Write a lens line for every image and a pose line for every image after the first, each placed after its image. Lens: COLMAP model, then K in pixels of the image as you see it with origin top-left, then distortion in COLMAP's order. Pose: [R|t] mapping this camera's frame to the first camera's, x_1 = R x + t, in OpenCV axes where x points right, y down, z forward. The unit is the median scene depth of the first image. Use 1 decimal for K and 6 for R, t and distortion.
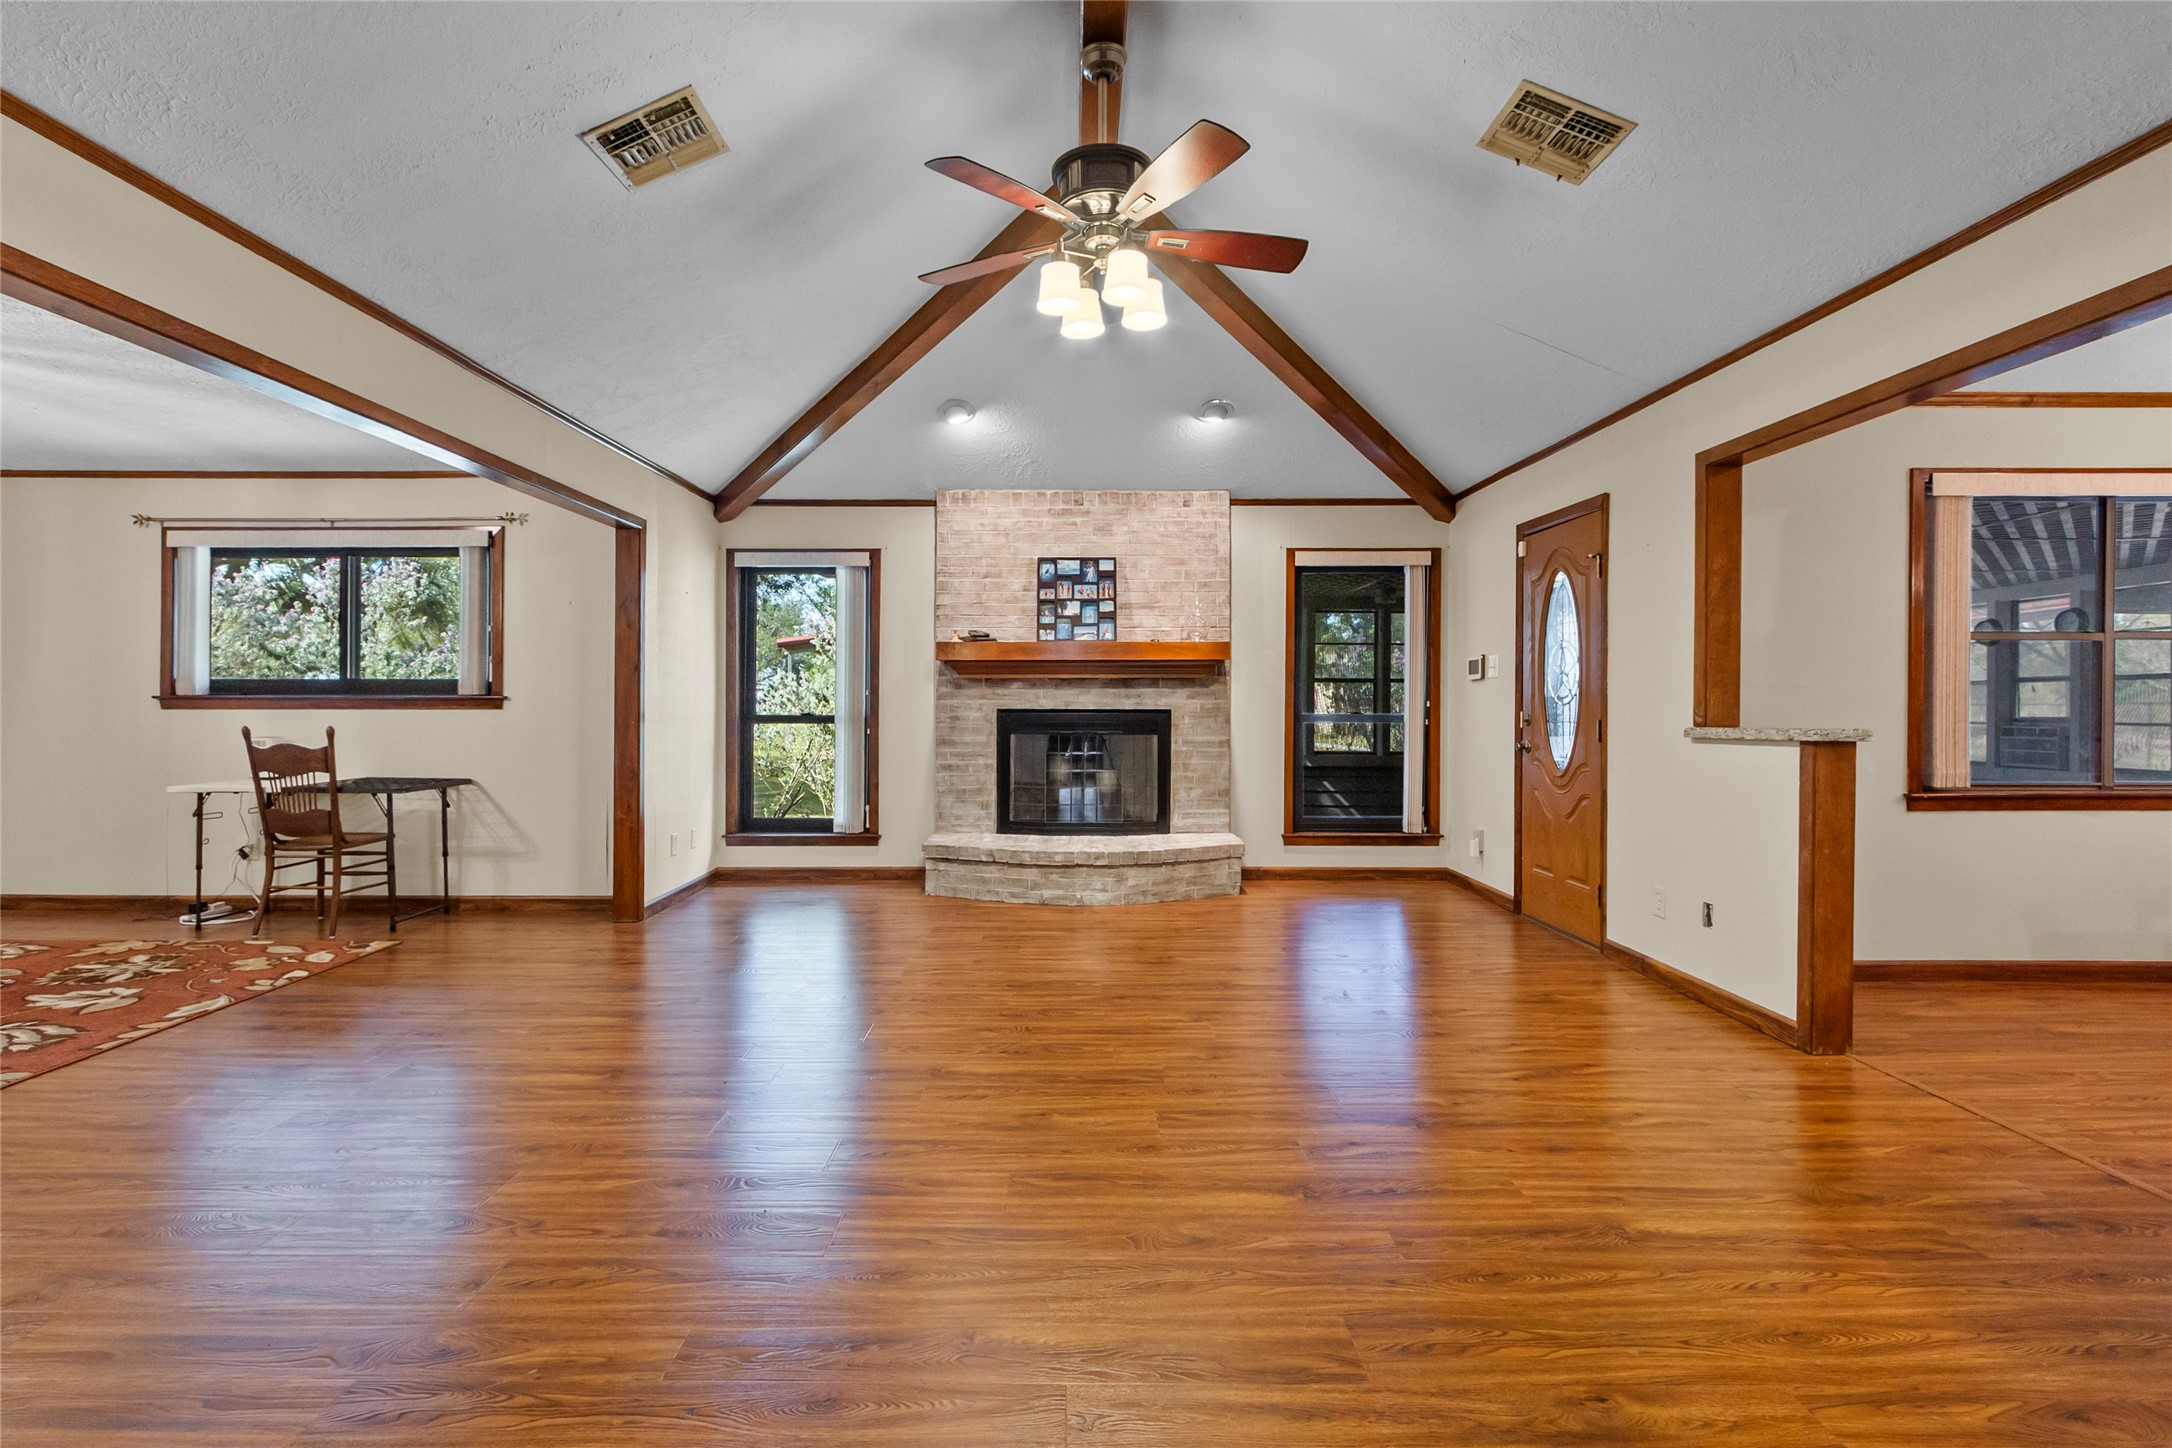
lens RADIAL K [[1014.0, 0, 1080.8], [0, 1014.0, 707.3], [0, 0, 1]] dist [0.000036, -0.003741]
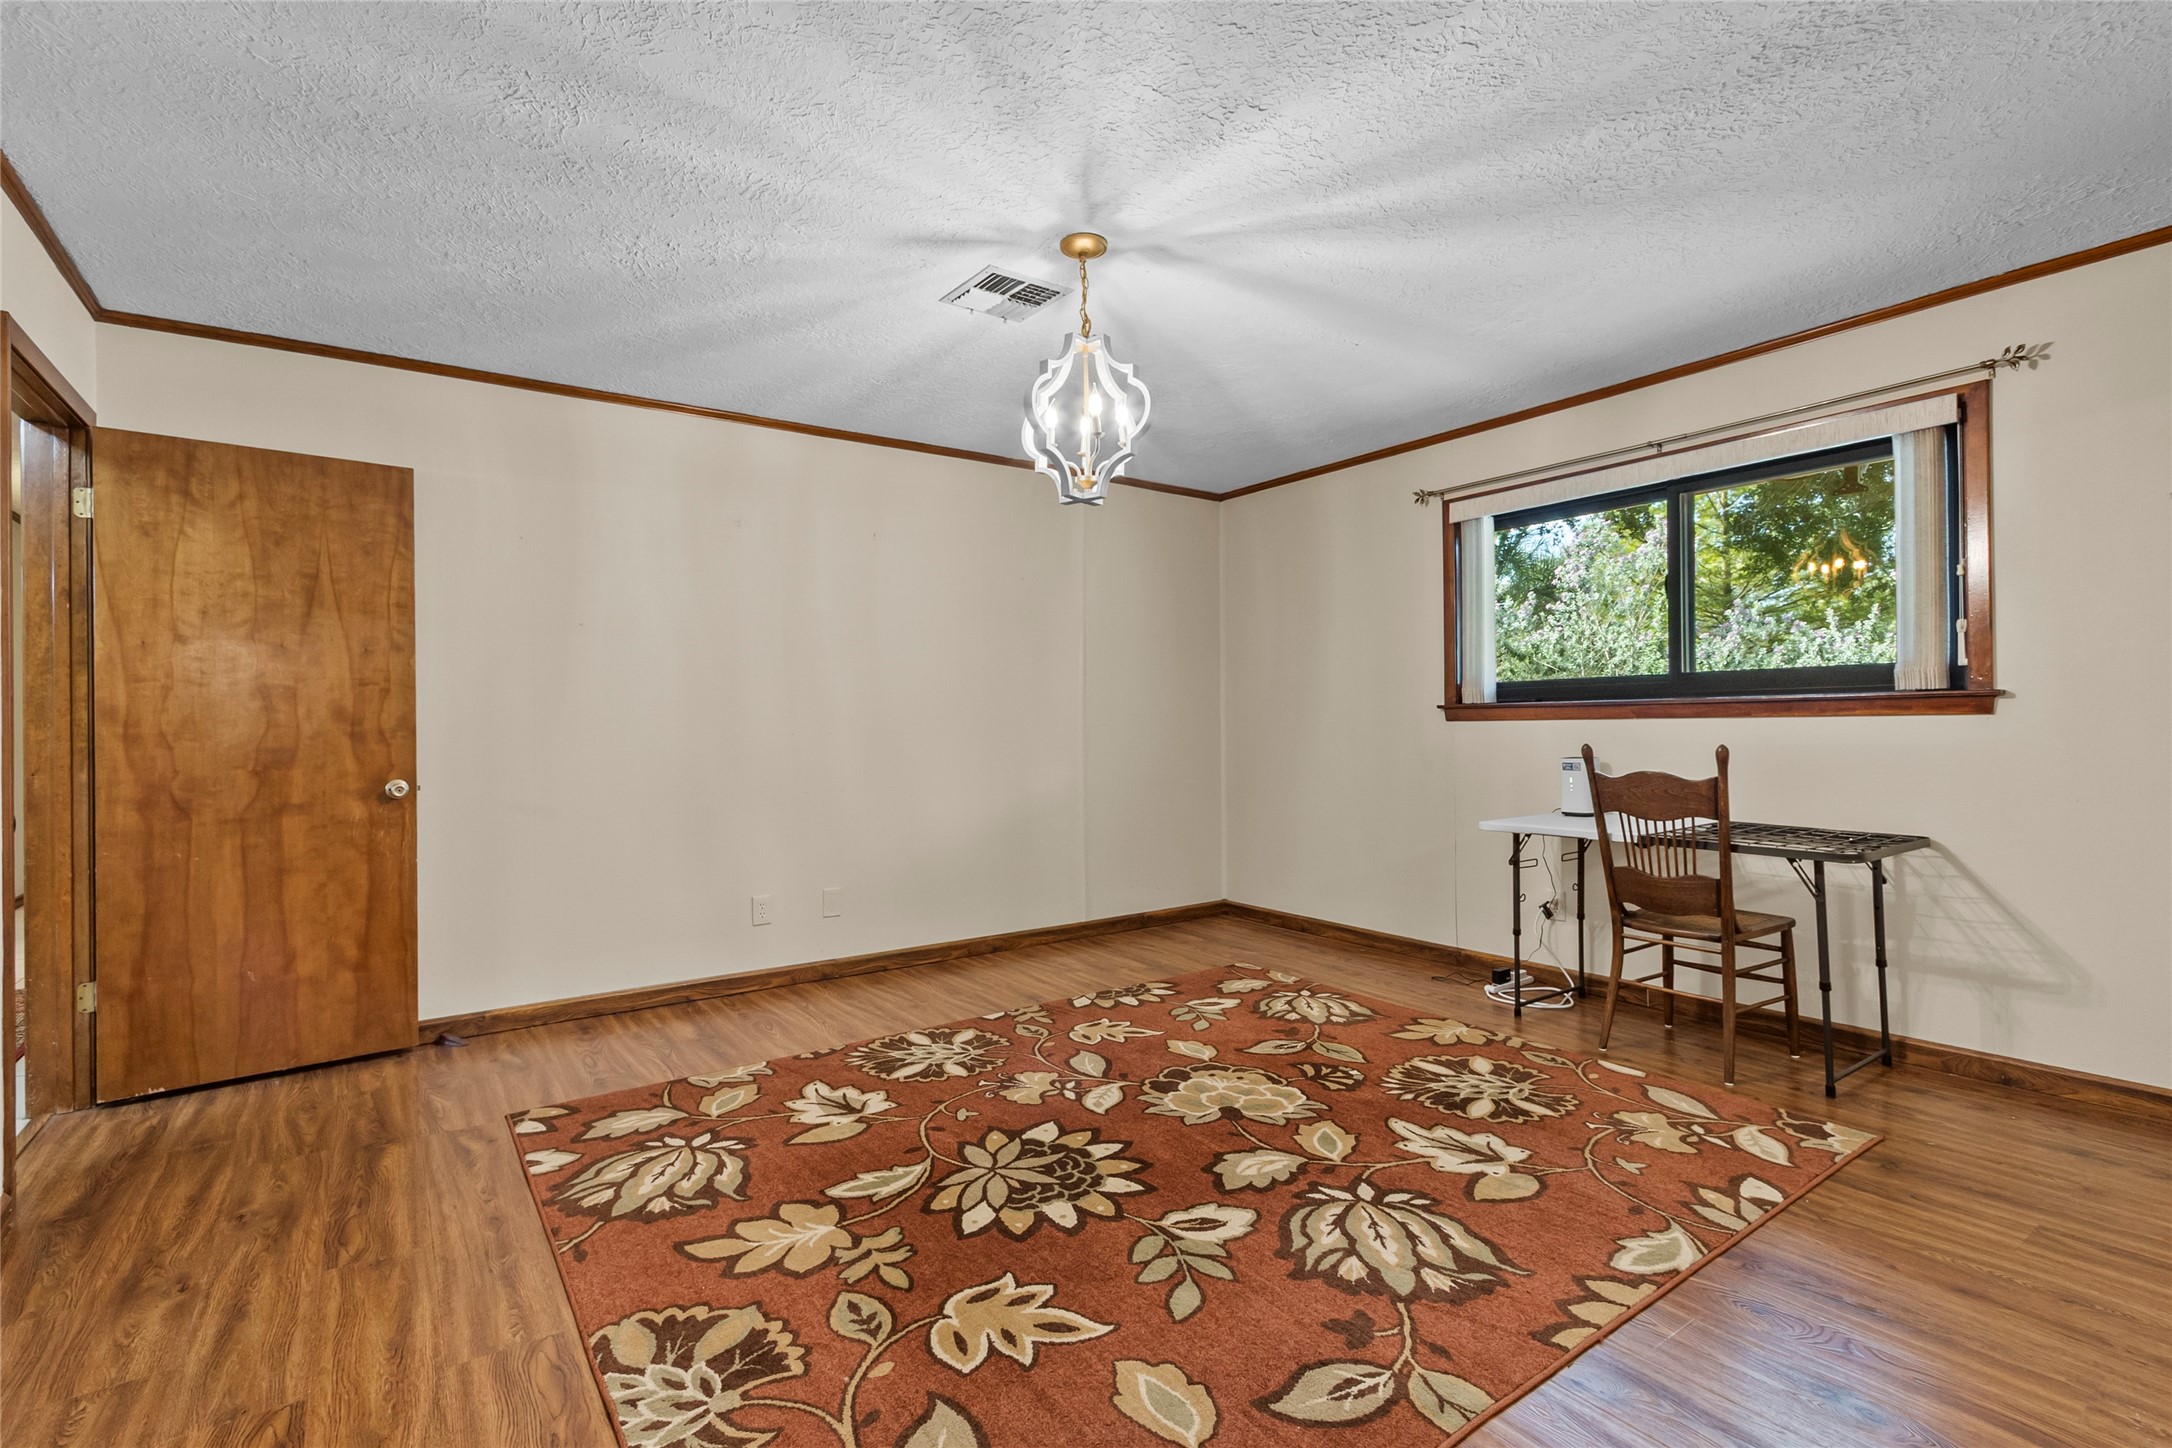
lens RADIAL K [[1014.0, 0, 1080.8], [0, 1014.0, 707.3], [0, 0, 1]] dist [0.000036, -0.003741]
pose [[0.570110, -0.022980, -0.821247, -0.404272], [0.017085, 0.999724, -0.016114, -0.001244], [0.821391, -0.004844, 0.570346, 0.285631]]
